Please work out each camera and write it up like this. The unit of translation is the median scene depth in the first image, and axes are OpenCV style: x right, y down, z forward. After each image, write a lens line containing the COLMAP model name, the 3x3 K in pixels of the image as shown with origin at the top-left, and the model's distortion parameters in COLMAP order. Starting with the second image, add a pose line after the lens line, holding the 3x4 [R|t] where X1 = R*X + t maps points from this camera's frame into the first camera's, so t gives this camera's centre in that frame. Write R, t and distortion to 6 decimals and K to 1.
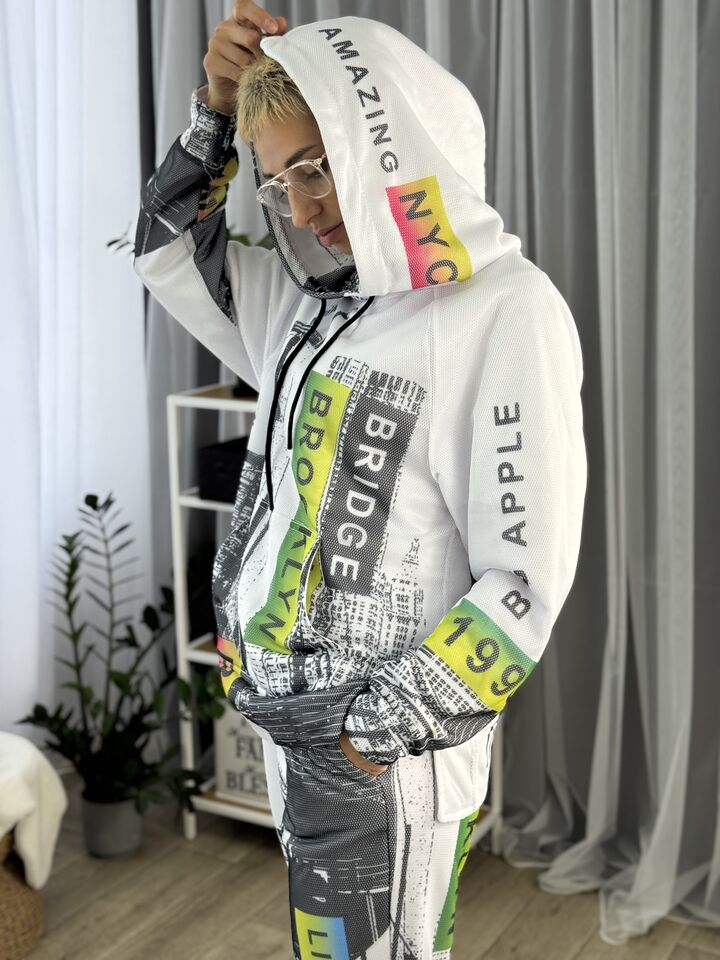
lens RADIAL K [[1331.9, 0, 363.0], [0, 1331.9, 481.3], [0, 0, 1]] dist [0.138342, -0.352560]
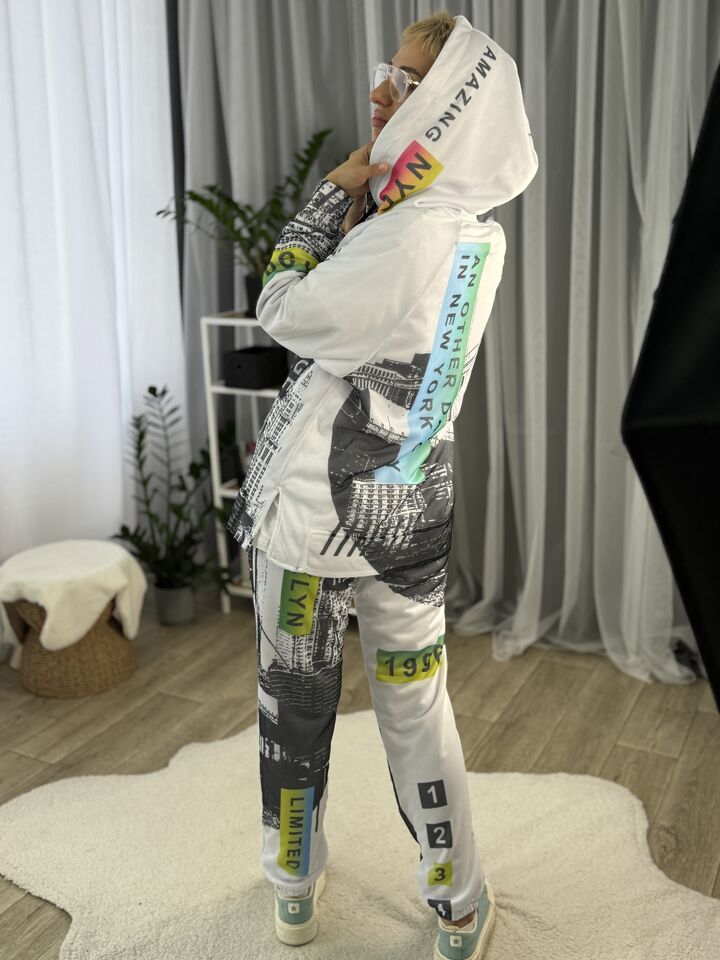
lens RADIAL K [[969.7, 0, 360.0], [0, 969.7, 480.0], [0, 0, 1]] dist [0.106744, -0.210791]
pose [[0.999133, -0.028564, 0.030279, -0.006524], [0.026473, 0.997377, 0.067360, 0.046729], [-0.032123, -0.066500, 0.997269, -0.102116]]
